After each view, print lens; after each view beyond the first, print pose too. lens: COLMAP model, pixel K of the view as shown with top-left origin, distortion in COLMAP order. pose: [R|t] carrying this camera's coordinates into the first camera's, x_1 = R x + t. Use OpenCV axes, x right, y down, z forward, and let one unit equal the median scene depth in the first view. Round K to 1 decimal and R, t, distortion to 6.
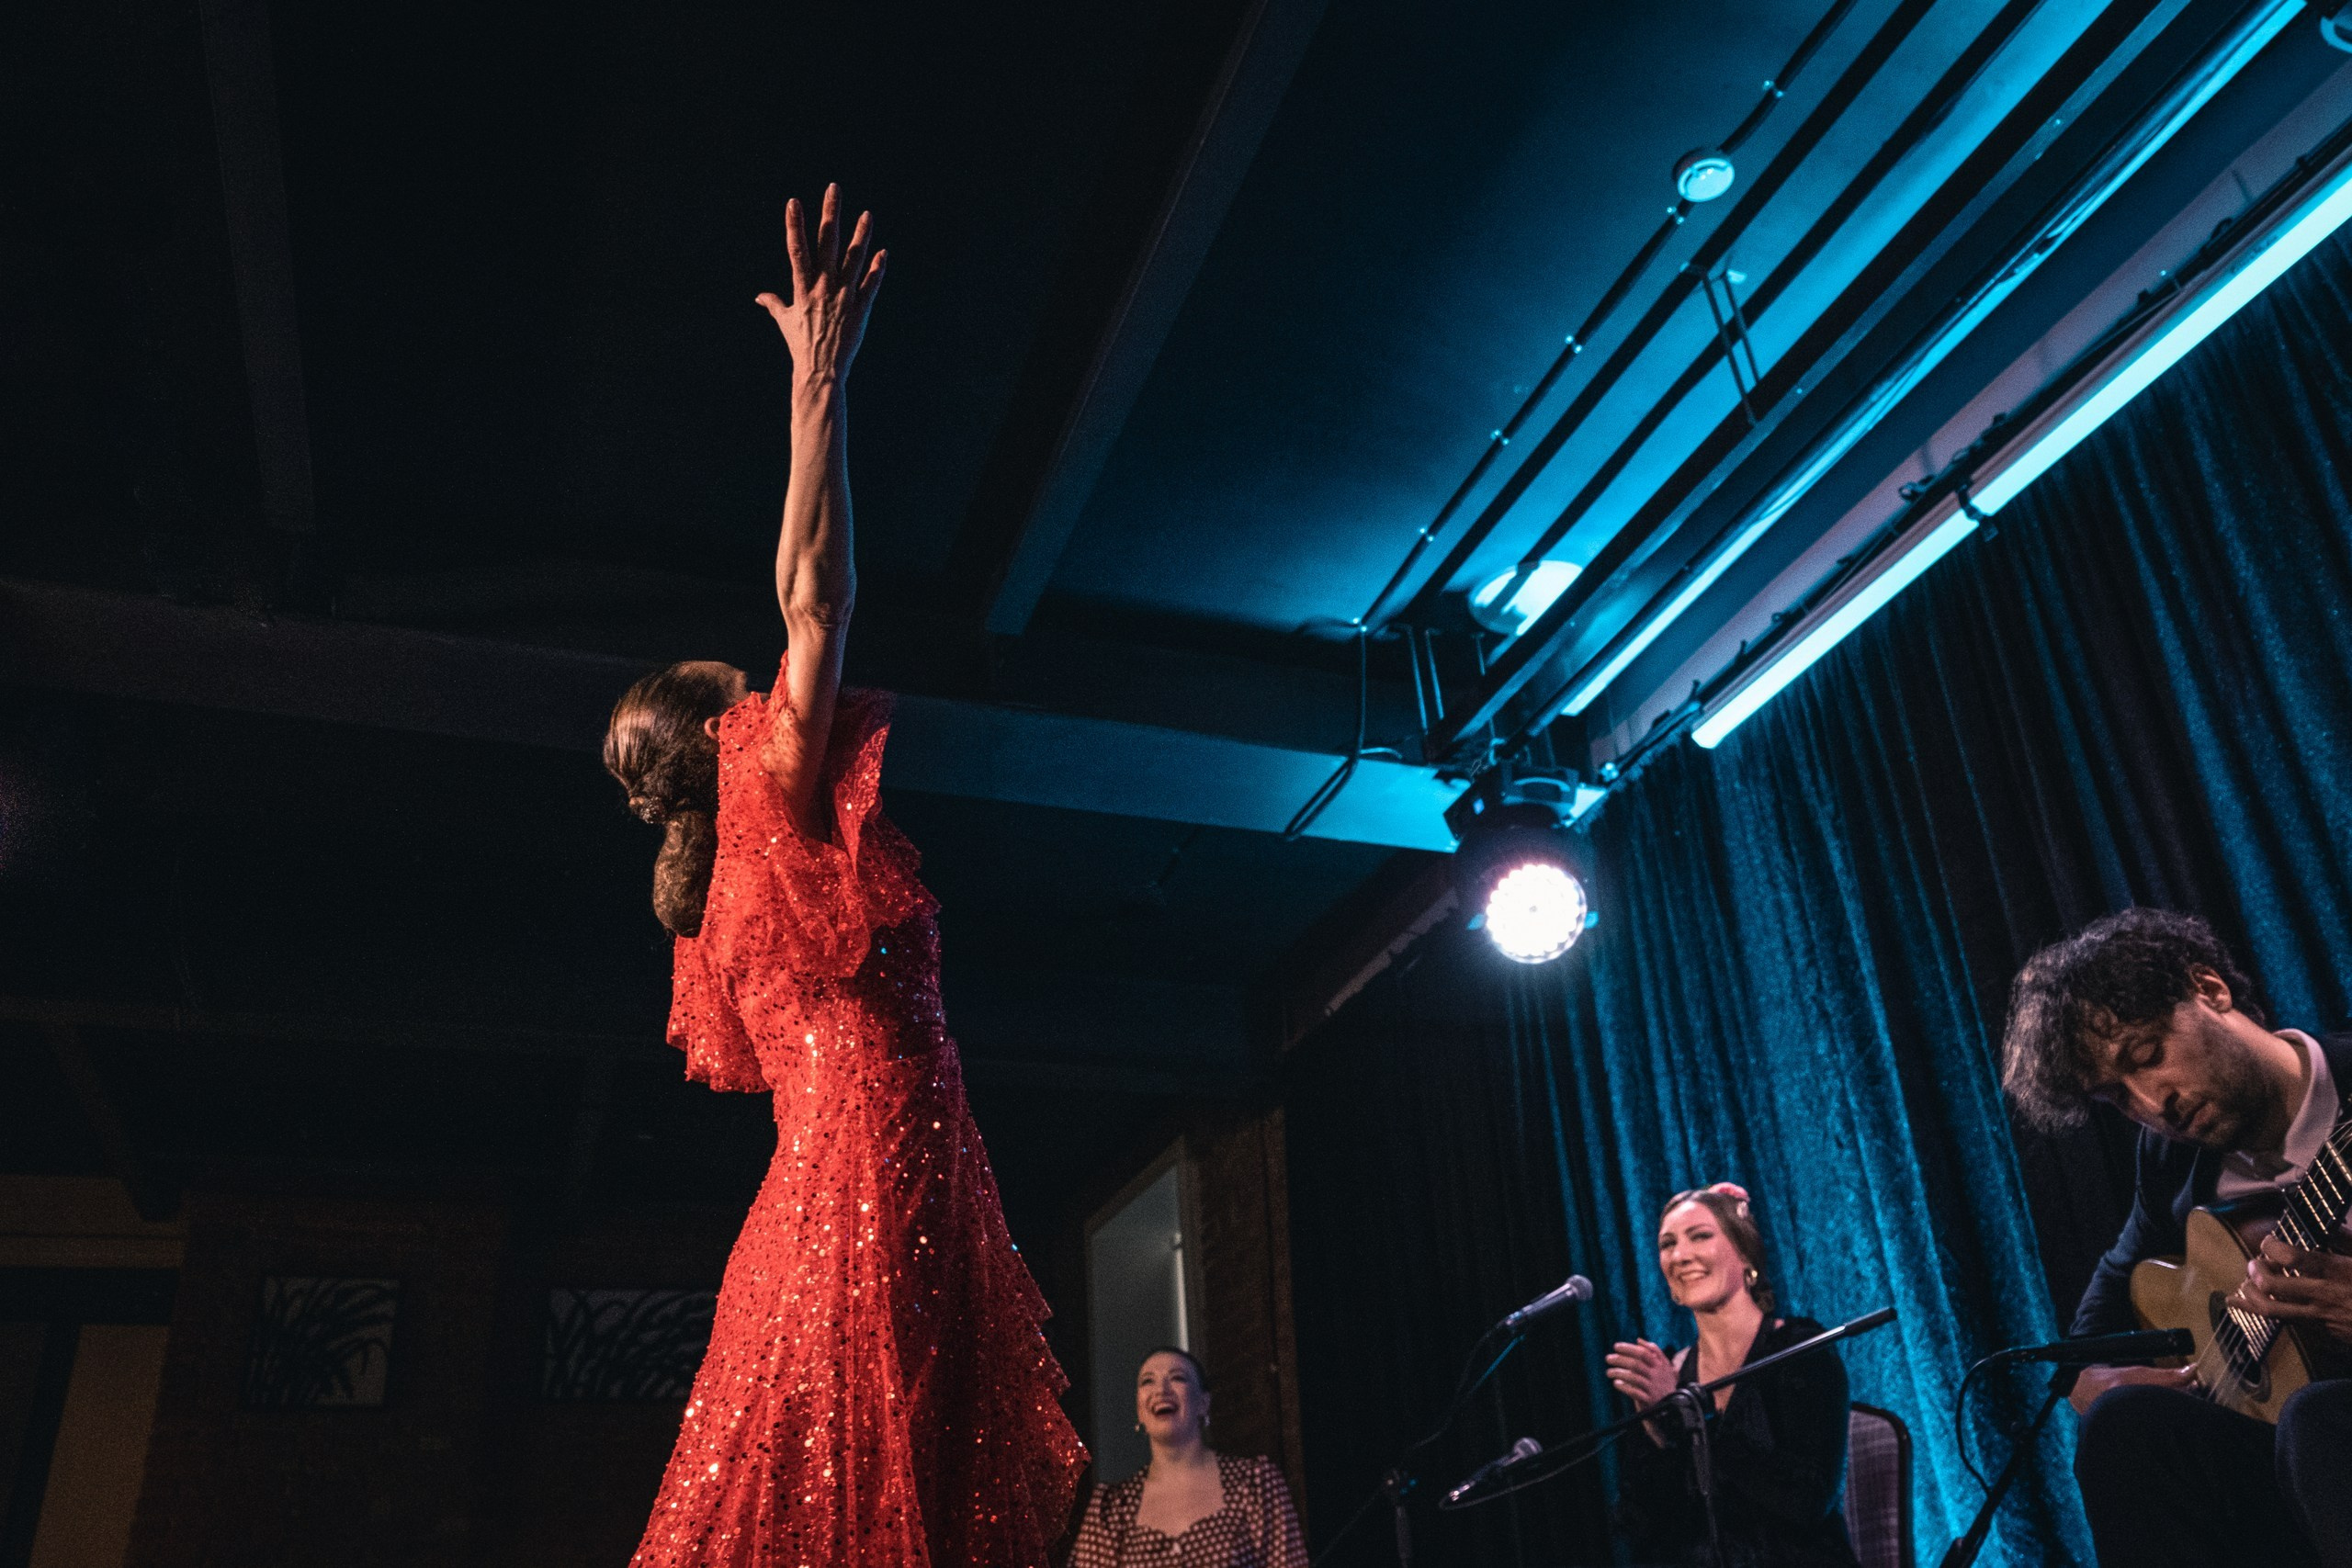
lens RADIAL K [[1813.5, 0, 1178.3], [0, 1813.5, 800.4], [0, 0, 1]] dist [-0.019032, -0.001911]
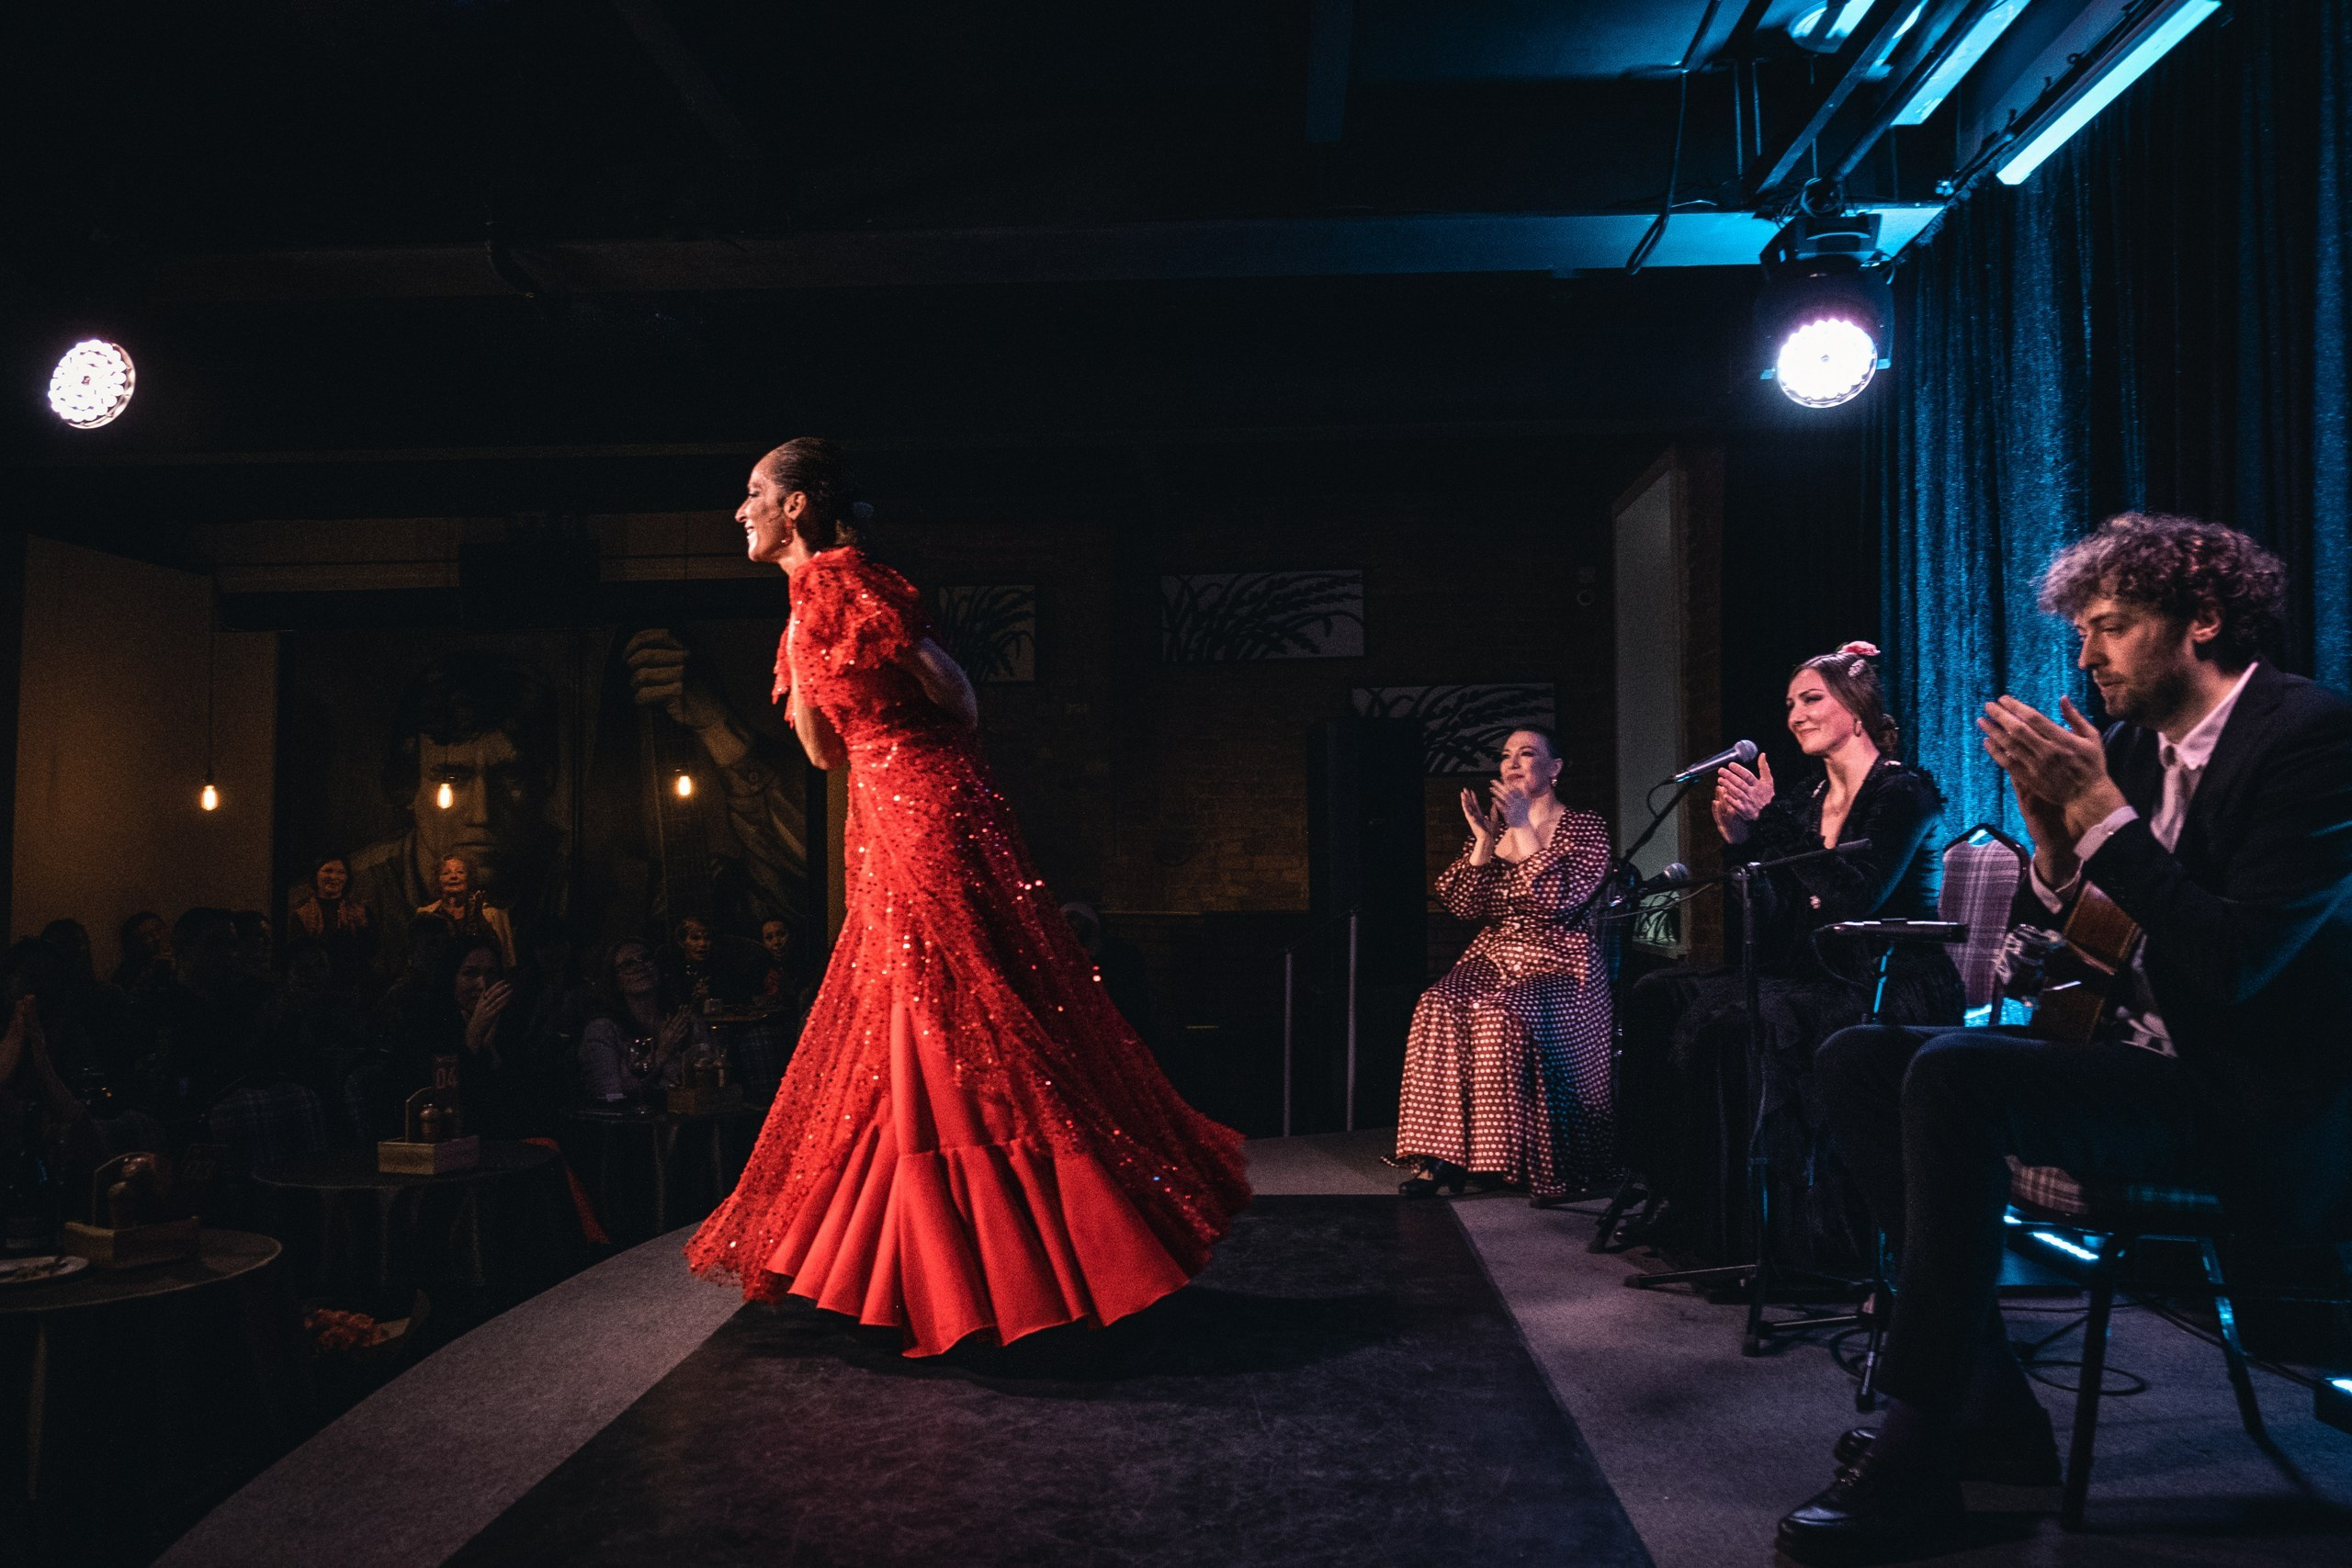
lens RADIAL K [[1813.5, 0, 1176.3], [0, 1813.5, 784.6], [0, 0, 1]] dist [-0.019032, -0.001911]
pose [[0.924952, 0.029887, -0.378908, 0.247119], [0.140273, 0.899686, 0.413386, -0.203114], [0.353253, -0.435512, 0.827974, -0.124133]]
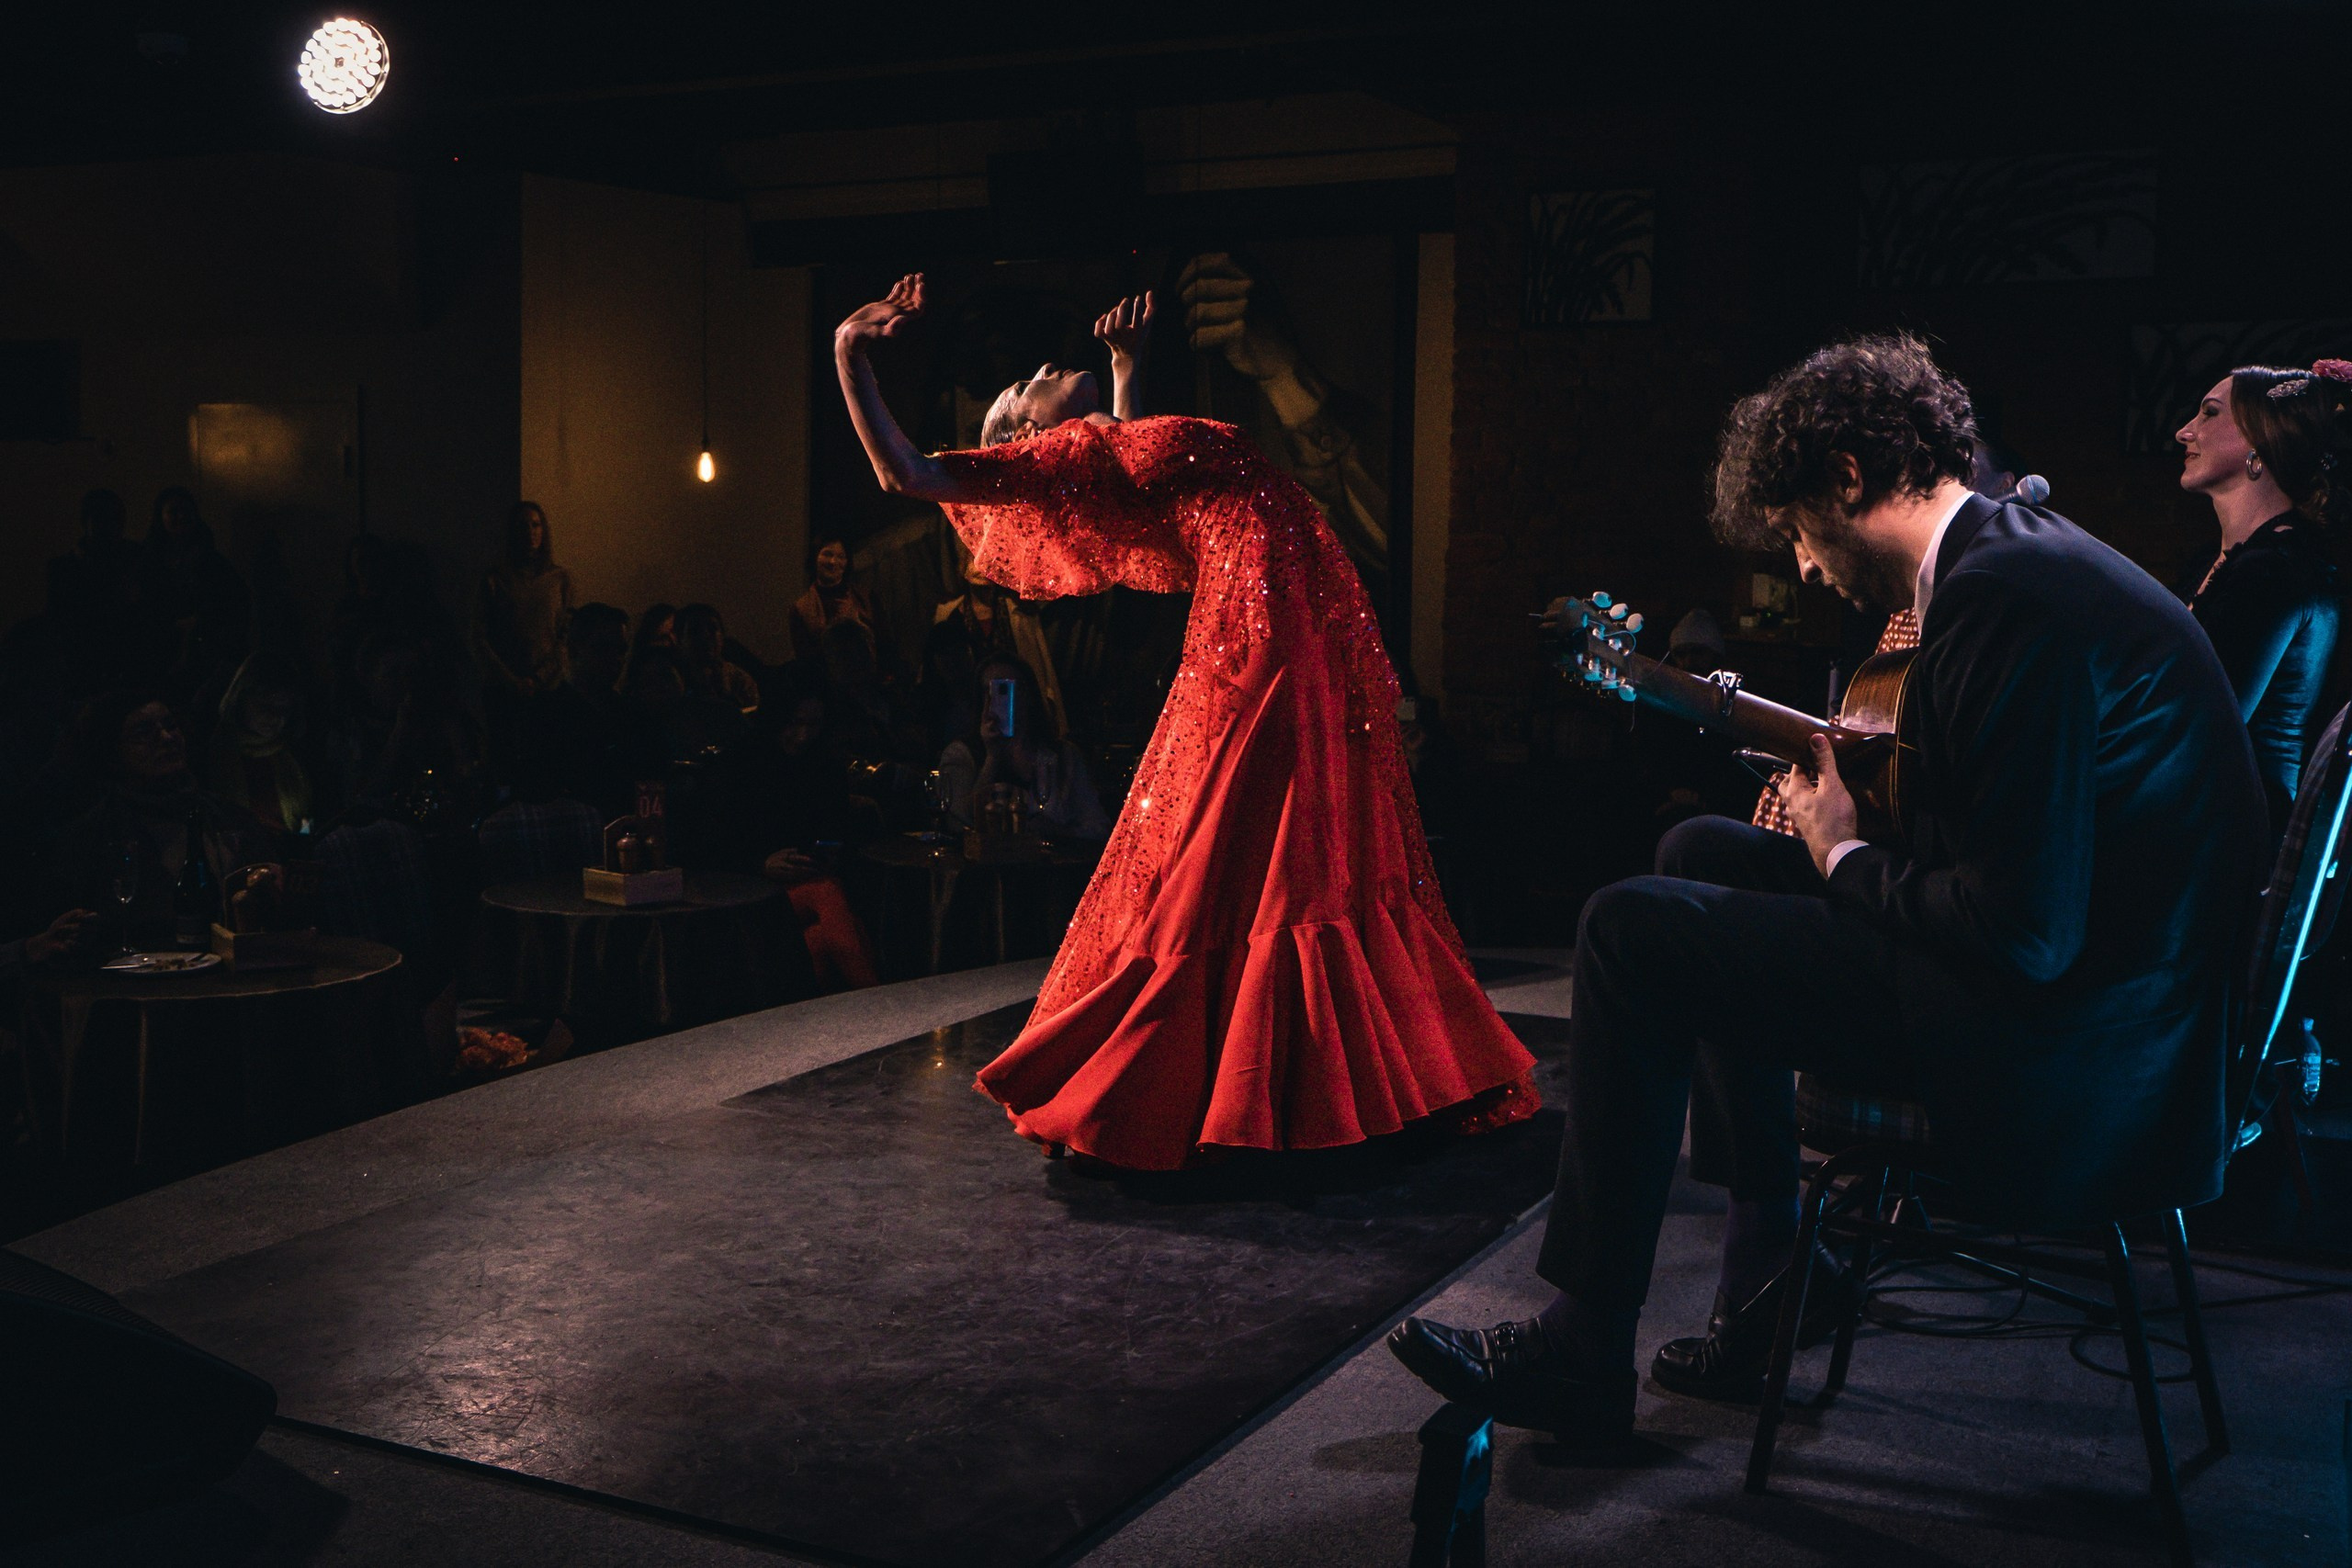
lens RADIAL K [[2486.8, 0, 1189.2], [0, 2486.8, 845.5], [0, 0, 1]] dist [-0.031441, 0.000000]
pose [[0.687550, 0.159539, -0.708394, 0.628195], [0.293391, 0.831353, 0.471989, -0.218259], [0.664226, -0.532353, 0.524790, -0.018030]]
